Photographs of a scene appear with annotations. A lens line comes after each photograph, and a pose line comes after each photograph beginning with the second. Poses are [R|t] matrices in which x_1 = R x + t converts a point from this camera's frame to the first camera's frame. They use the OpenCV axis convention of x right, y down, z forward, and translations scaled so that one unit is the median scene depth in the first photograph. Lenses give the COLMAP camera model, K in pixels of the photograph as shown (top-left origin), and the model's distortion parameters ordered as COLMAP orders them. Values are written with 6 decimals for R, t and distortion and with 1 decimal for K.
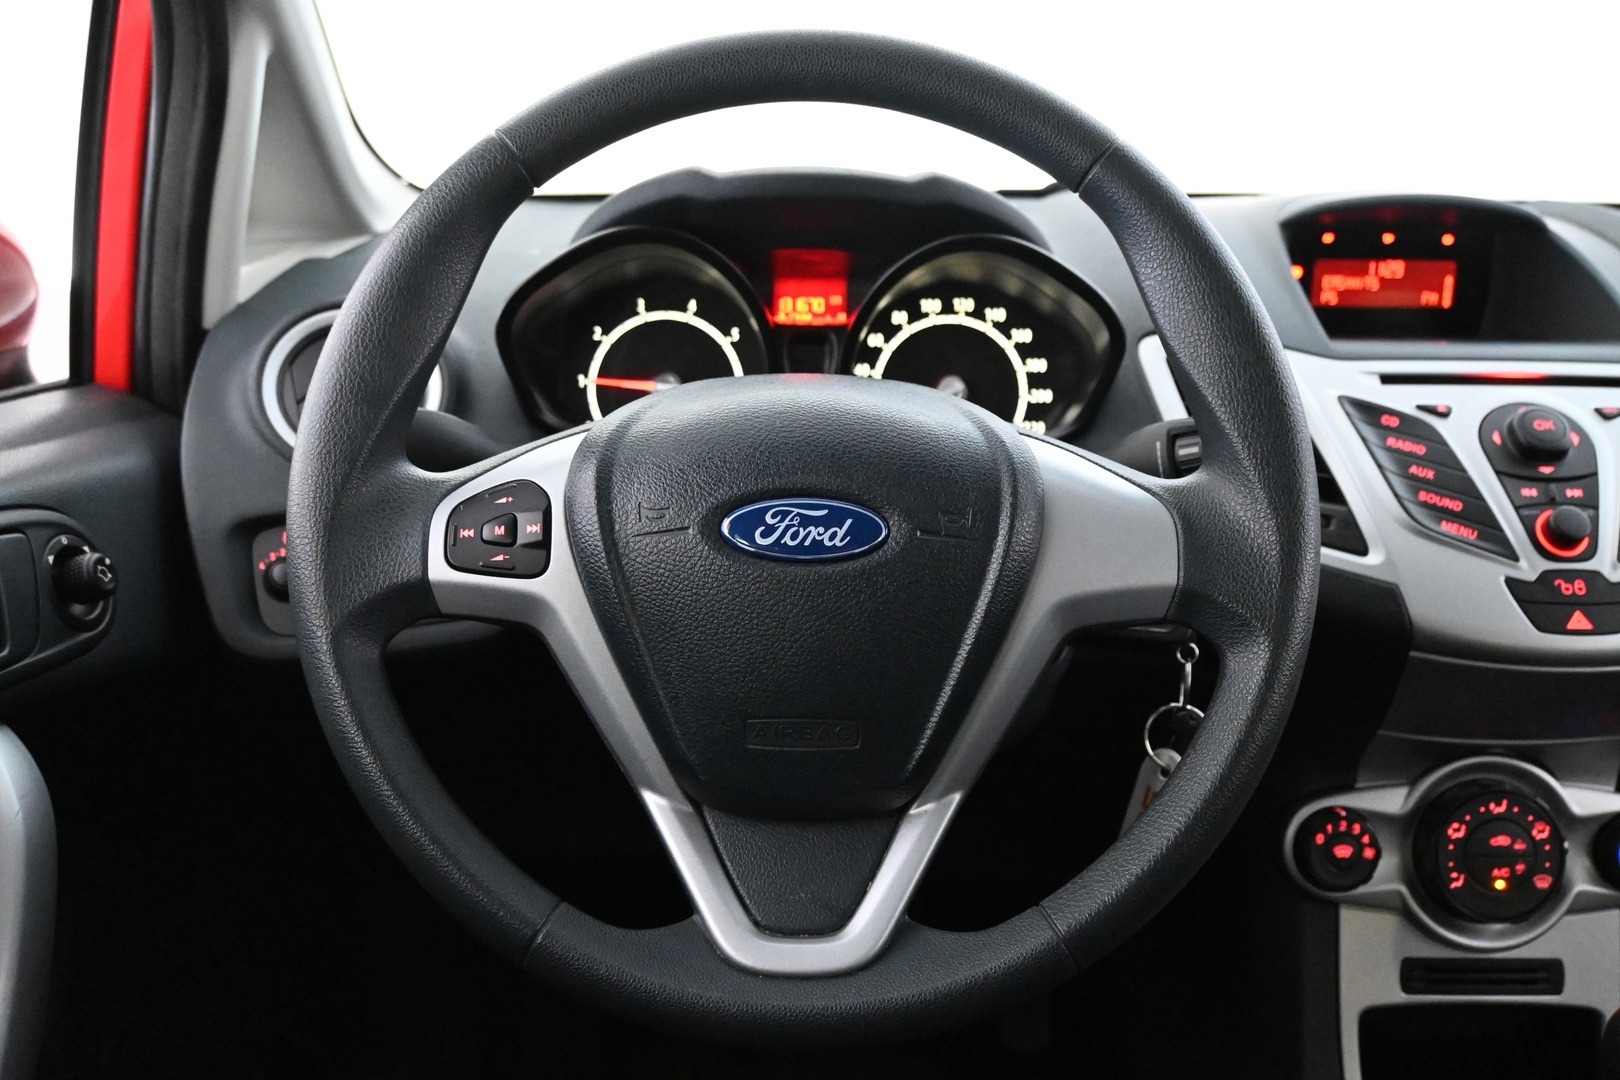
lens RADIAL K [[1578.3, 0, 807.6], [0, 1578.3, 535.9], [0, 0, 1]] dist [-0.006424, 0.000000]
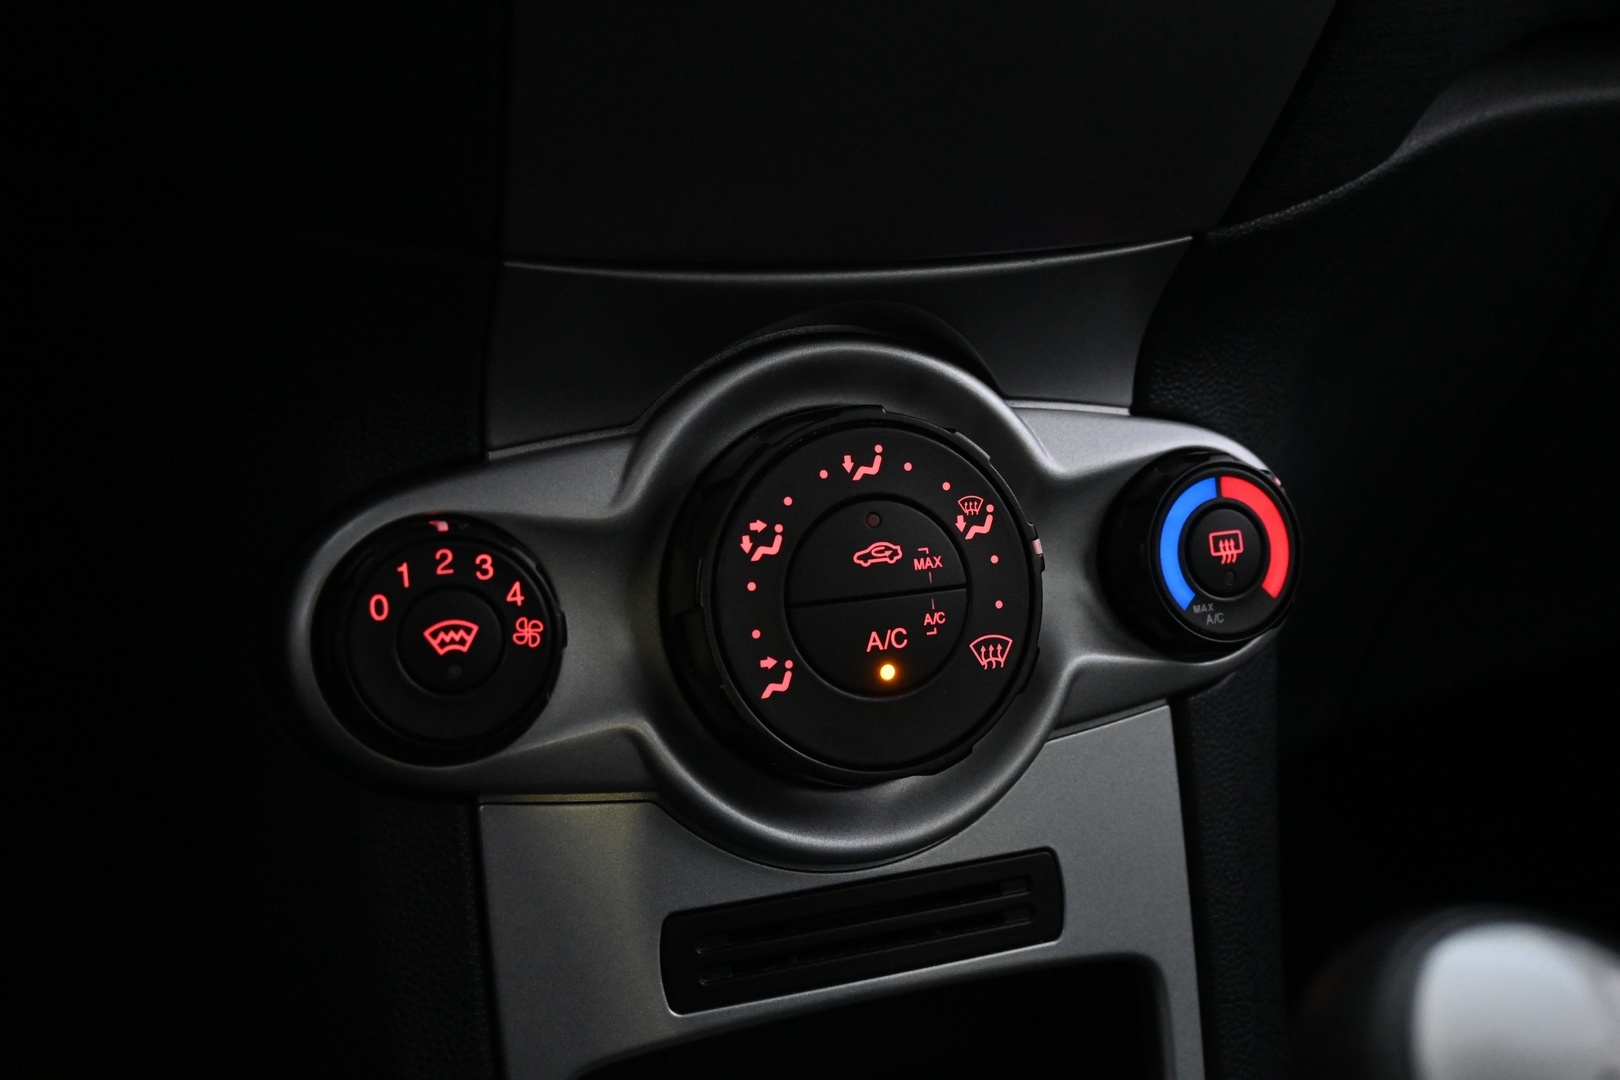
lens RADIAL K [[1704.1, 0, 797.0], [0, 1704.1, 549.0], [0, 0, 1]] dist [0.001354, 0.000000]
pose [[0.937477, -0.106270, 0.331427, 0.290600], [0.096168, 0.994265, 0.046782, 0.171837], [-0.334498, -0.011984, 0.942320, 0.632182]]
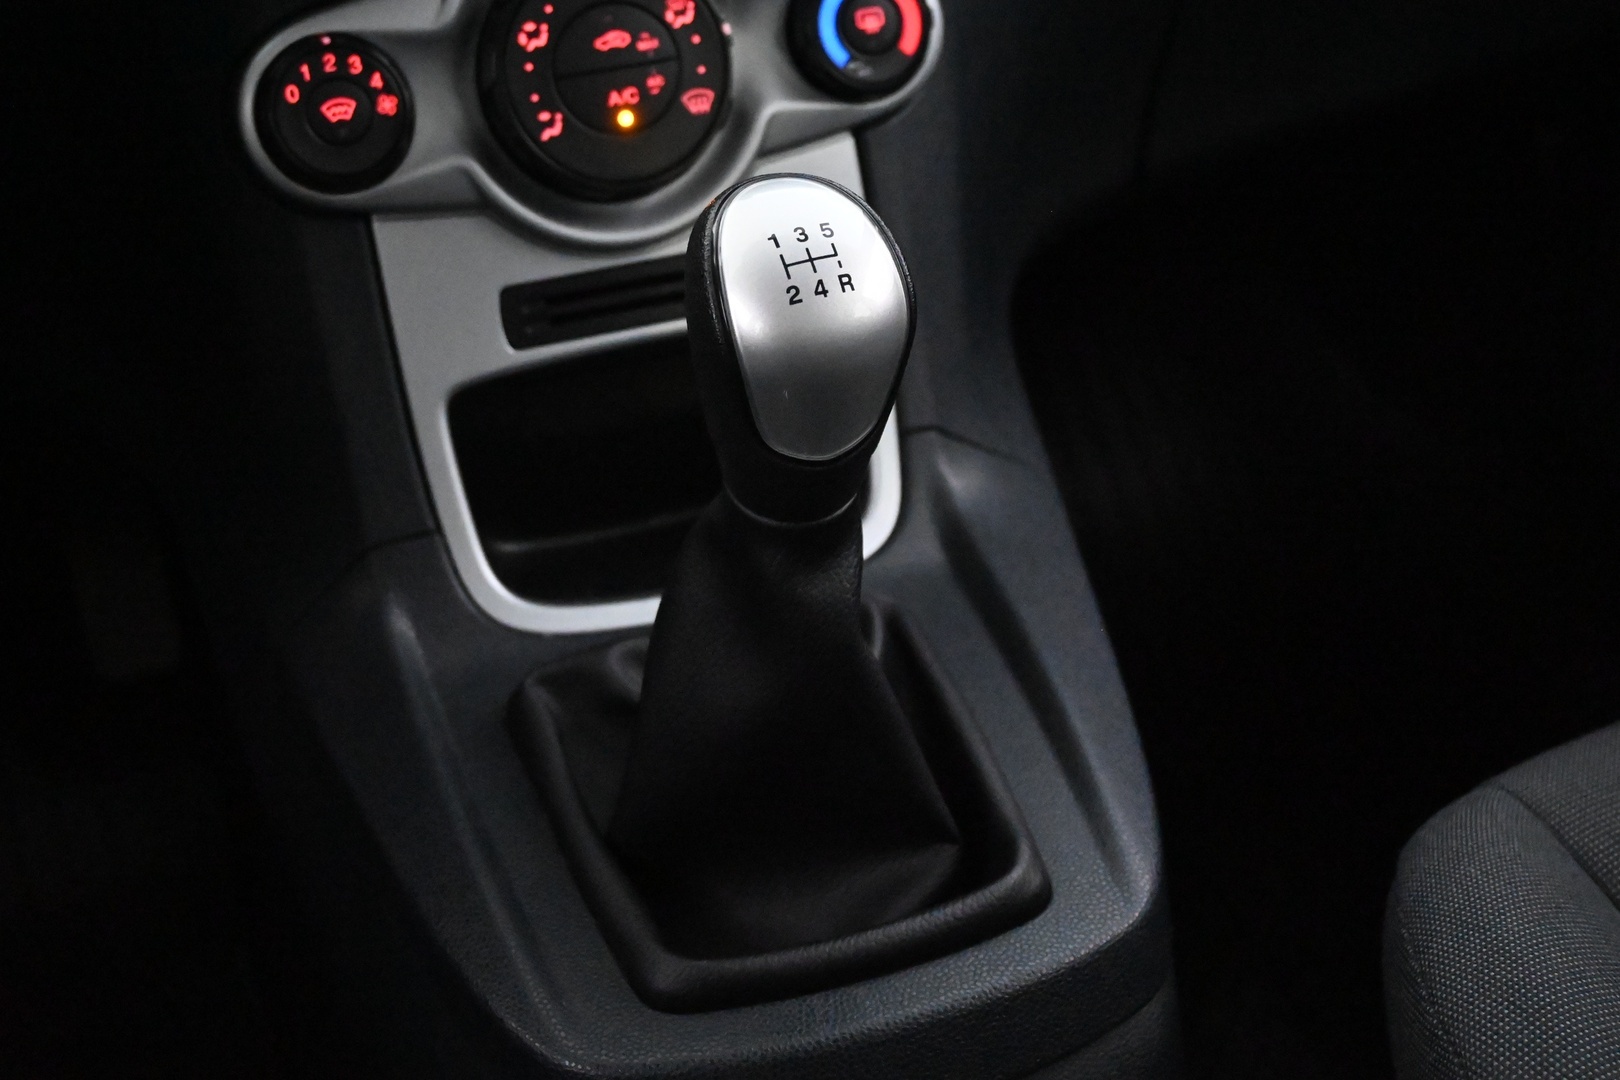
lens RADIAL K [[2311.7, 0, 805.1], [0, 2311.7, 541.9], [0, 0, 1]] dist [0.028631, 0.000000]
pose [[0.944574, -0.221437, 0.242376, 0.265280], [0.168195, 0.960435, 0.221981, 0.193353], [-0.281941, -0.168911, 0.944446, 0.173718]]
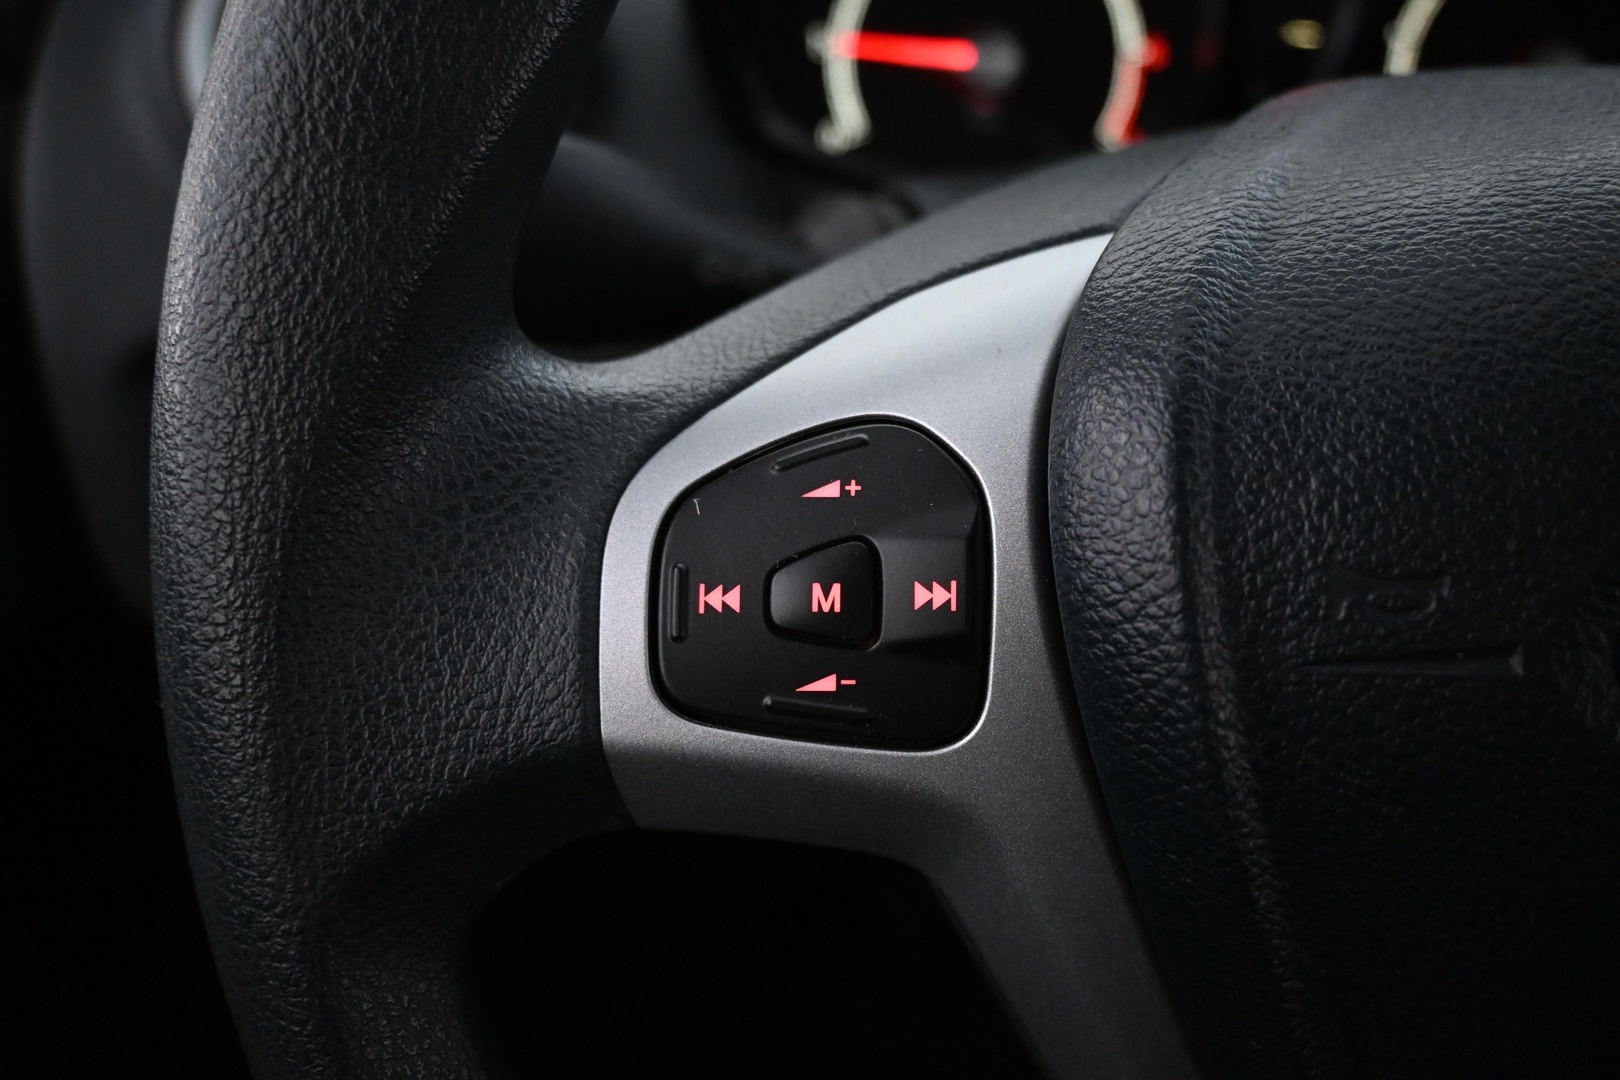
lens RADIAL K [[1578.3, 0, 806.2], [0, 1578.3, 543.9], [0, 0, 1]] dist [-0.006424, 0.000000]
pose [[0.998959, 0.029959, -0.034401, -0.136880], [-0.021254, 0.972930, 0.230122, -0.061758], [0.040364, -0.229151, 0.972554, 0.507729]]
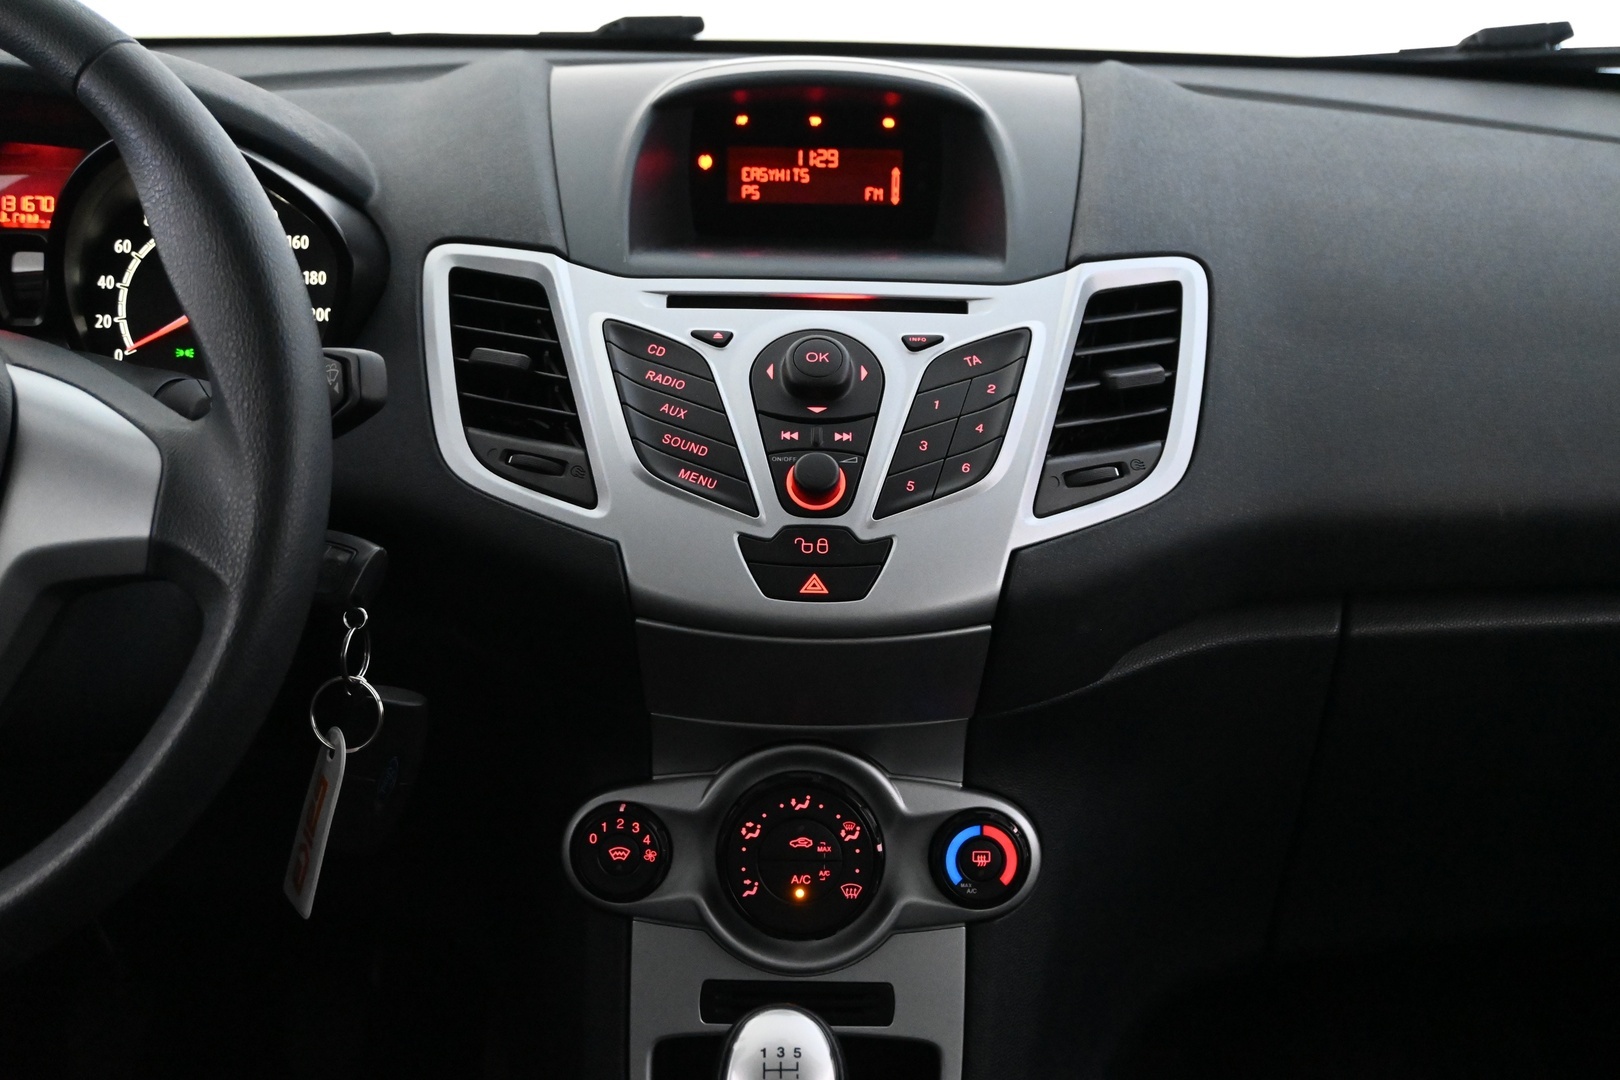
lens RADIAL K [[2311.7, 0, 813.9], [0, 2311.7, 546.3], [0, 0, 1]] dist [0.028631, 0.000000]
pose [[0.999938, 0.007098, -0.008579, 0.455762], [-0.006835, 0.999520, 0.030219, -0.005112], [0.008789, -0.030158, 0.999506, -0.249117]]
